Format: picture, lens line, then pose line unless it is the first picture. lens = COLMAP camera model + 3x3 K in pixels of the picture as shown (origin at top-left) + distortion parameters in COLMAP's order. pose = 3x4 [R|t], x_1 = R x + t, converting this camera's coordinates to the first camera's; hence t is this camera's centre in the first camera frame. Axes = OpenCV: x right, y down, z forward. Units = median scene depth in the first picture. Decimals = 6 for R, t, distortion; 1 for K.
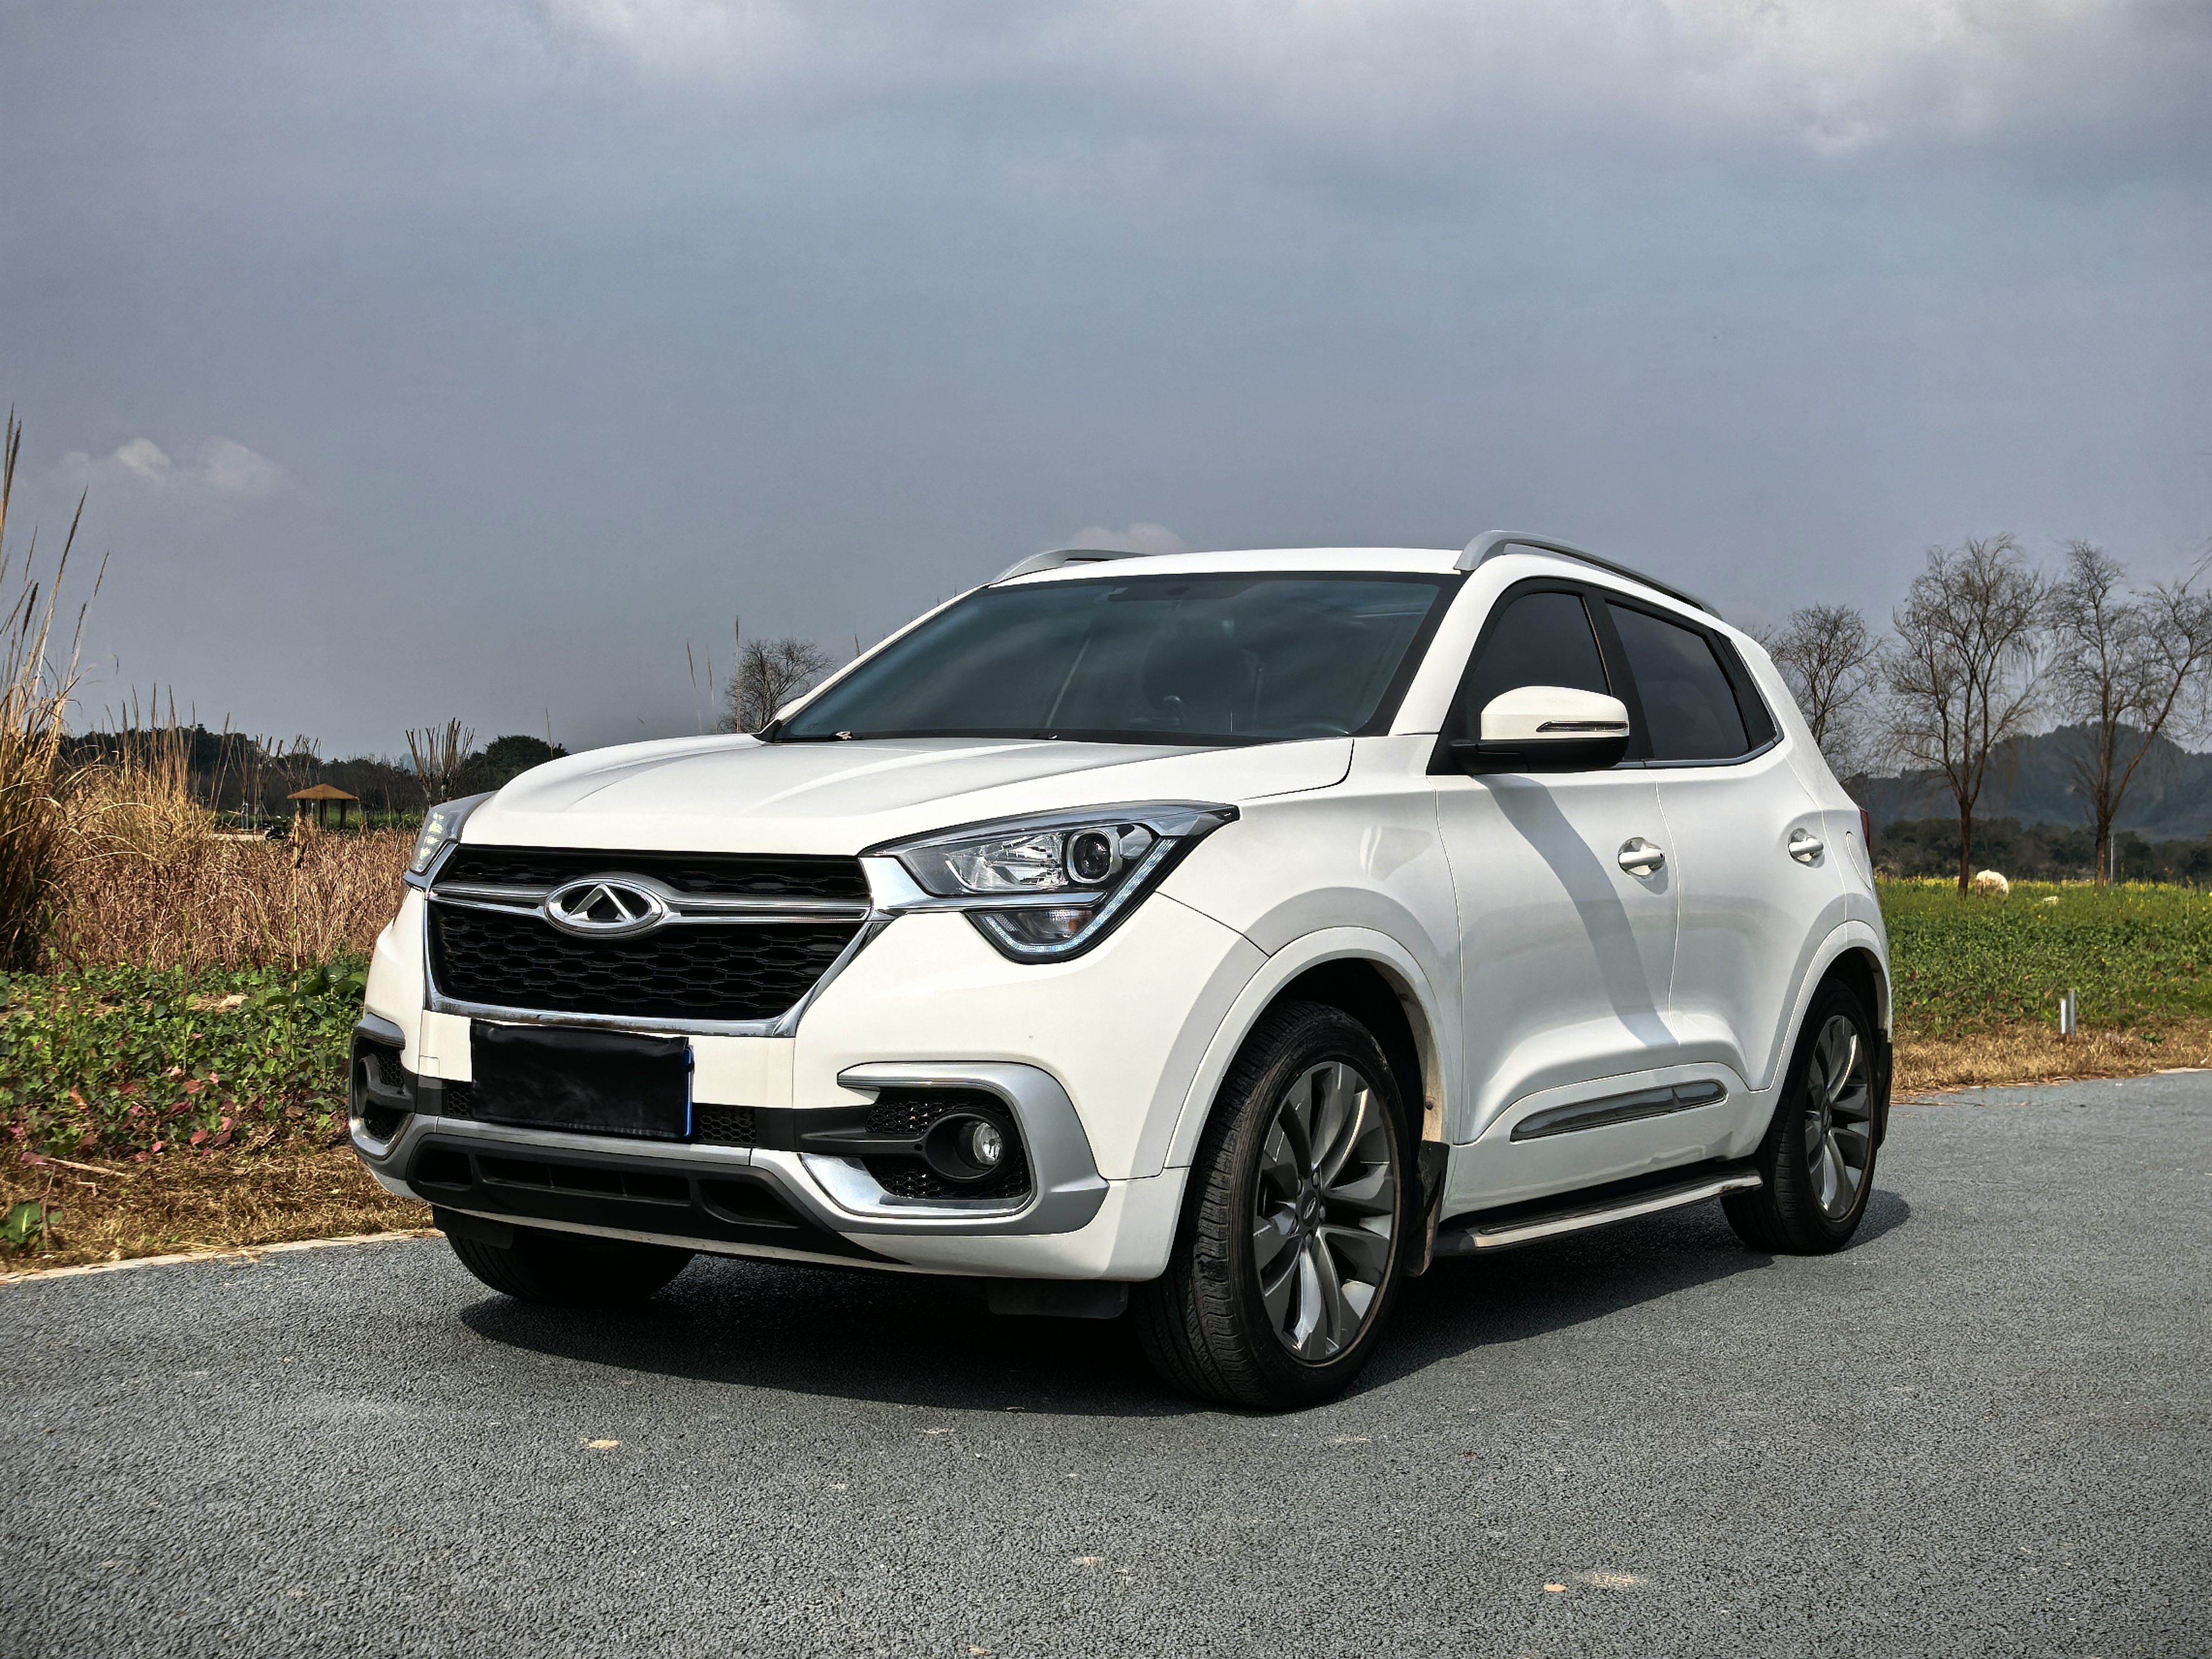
lens RADIAL K [[2890.4, 0, 1106.0], [0, 2890.4, 829.5], [0, 0, 1]] dist [0.039461, 0.013726]
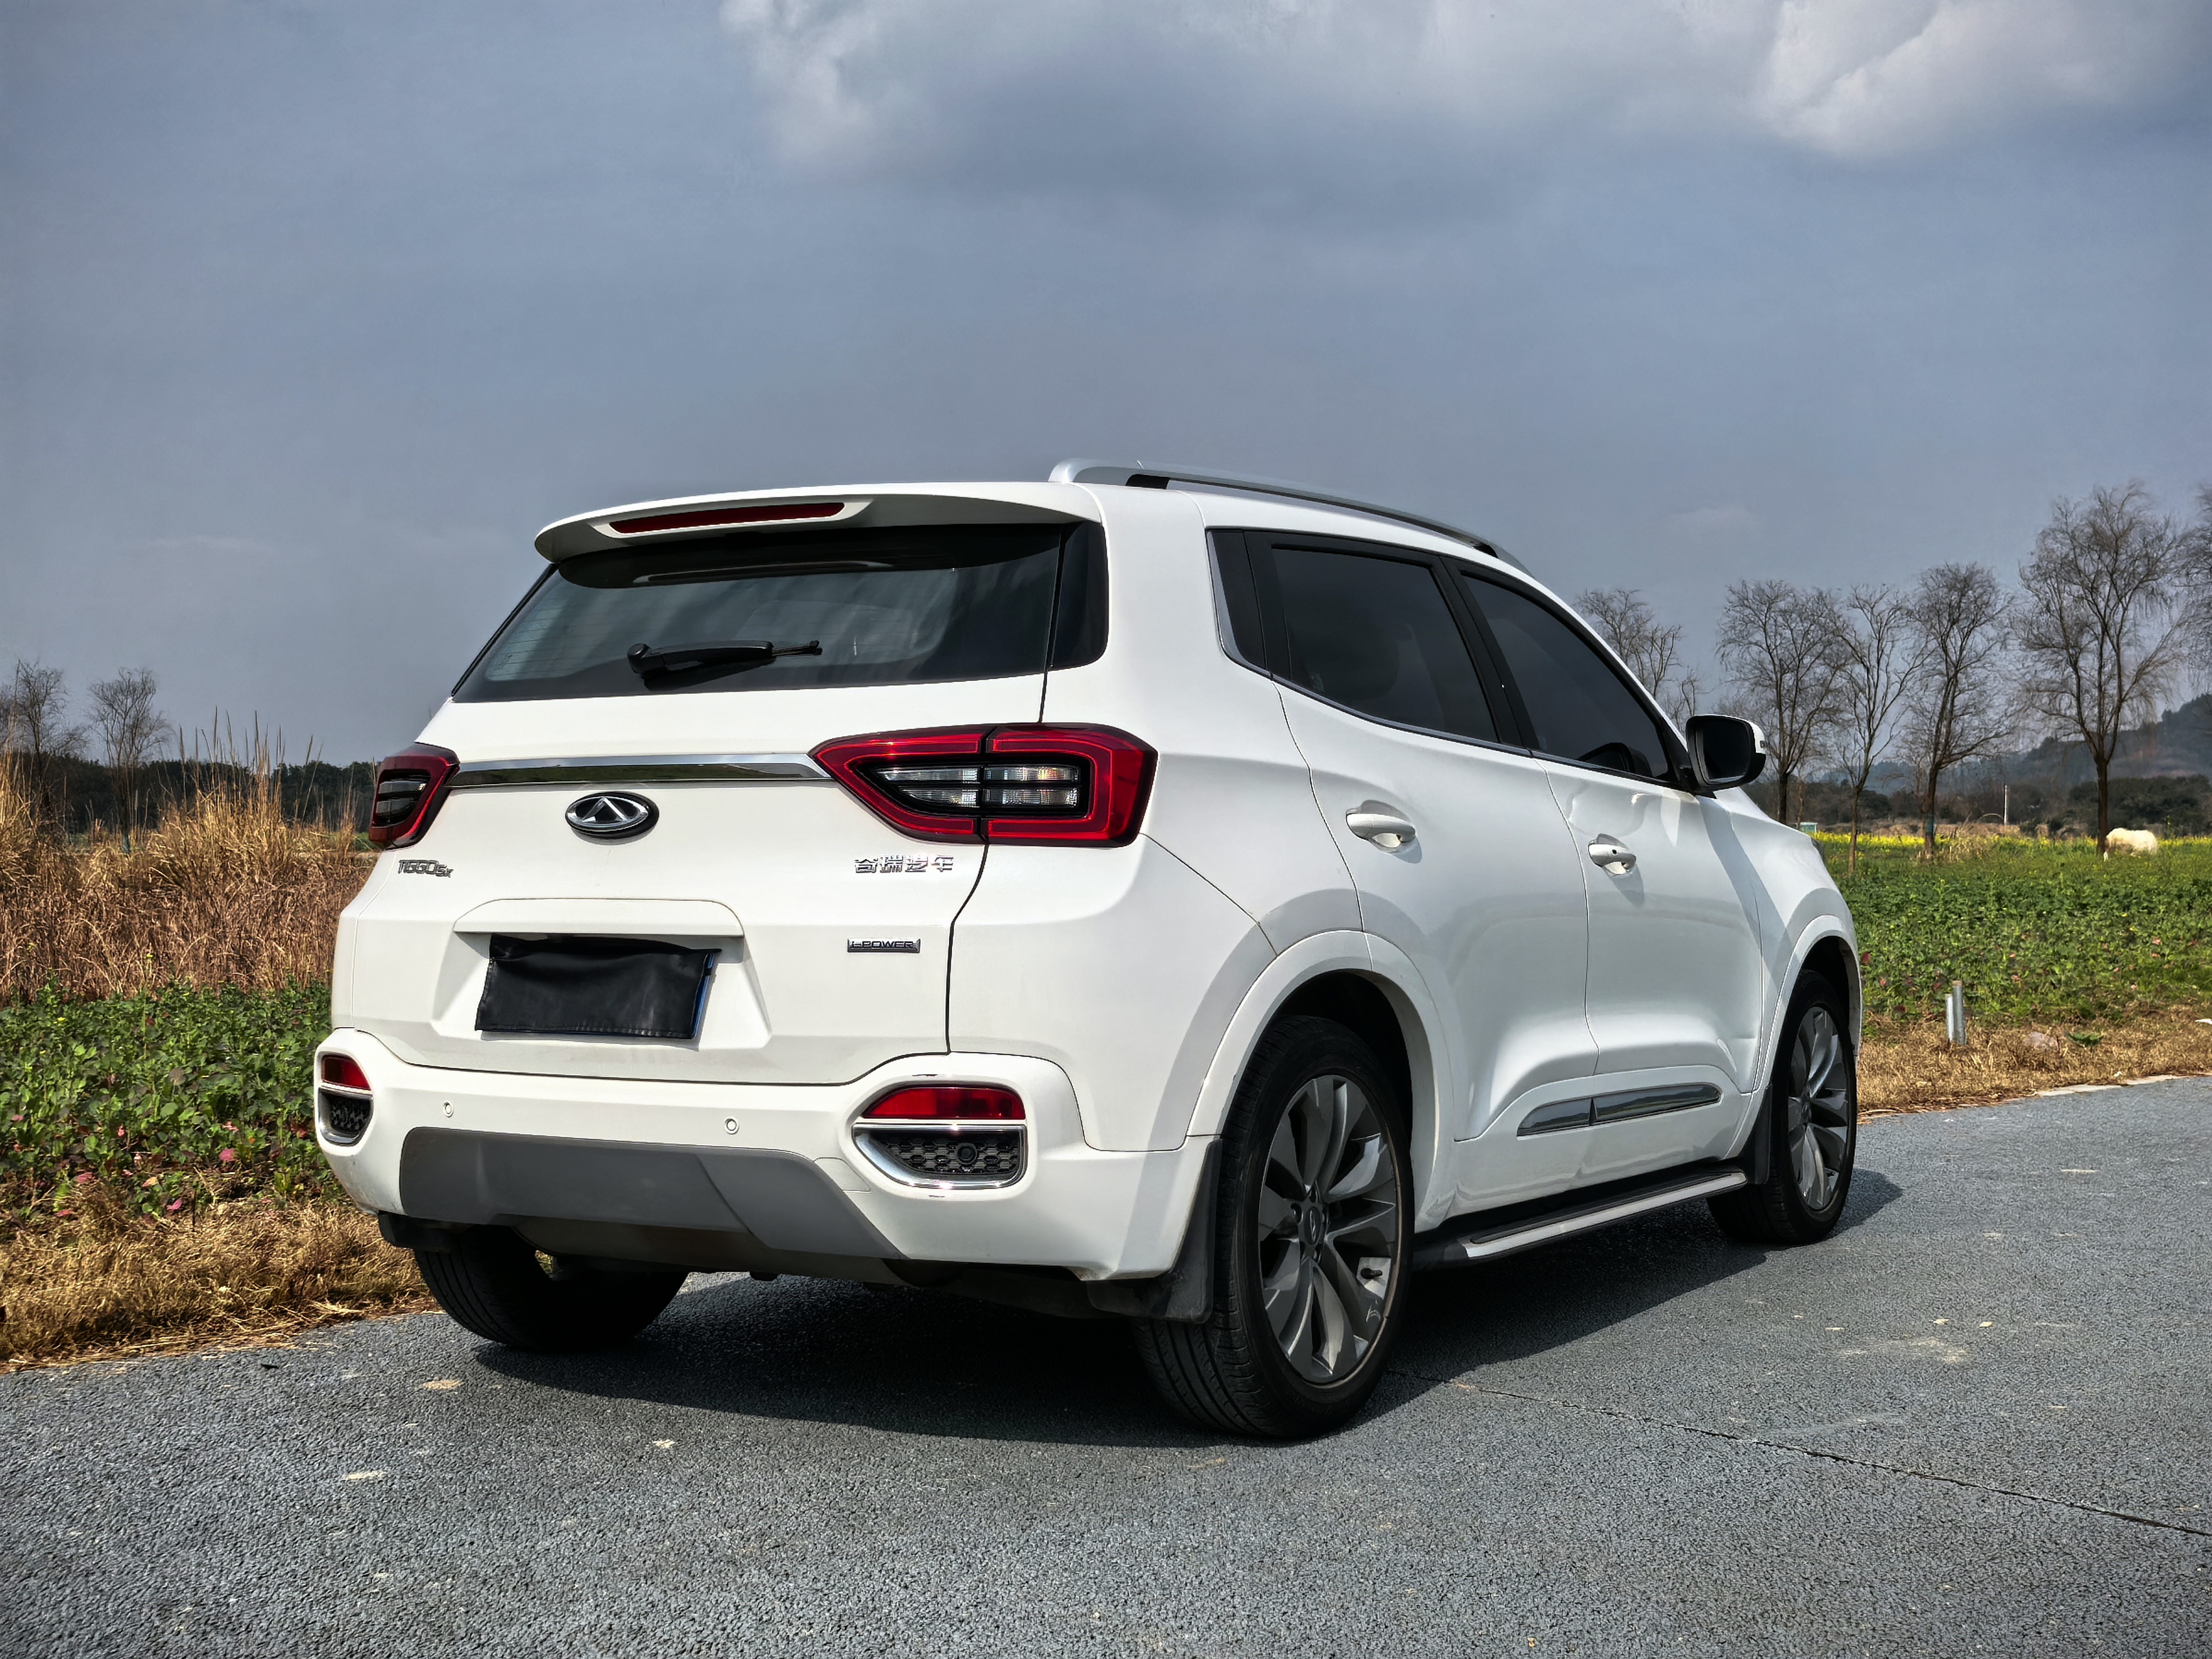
lens RADIAL K [[2723.5, 0, 1130.5], [0, 2723.5, 826.5], [0, 0, 1]] dist [0.061488, -0.049704]
pose [[0.996587, -0.034827, -0.074845, 0.073655], [0.034964, 0.999388, 0.000524, 0.002344], [0.074781, -0.003139, 0.997195, 0.110285]]
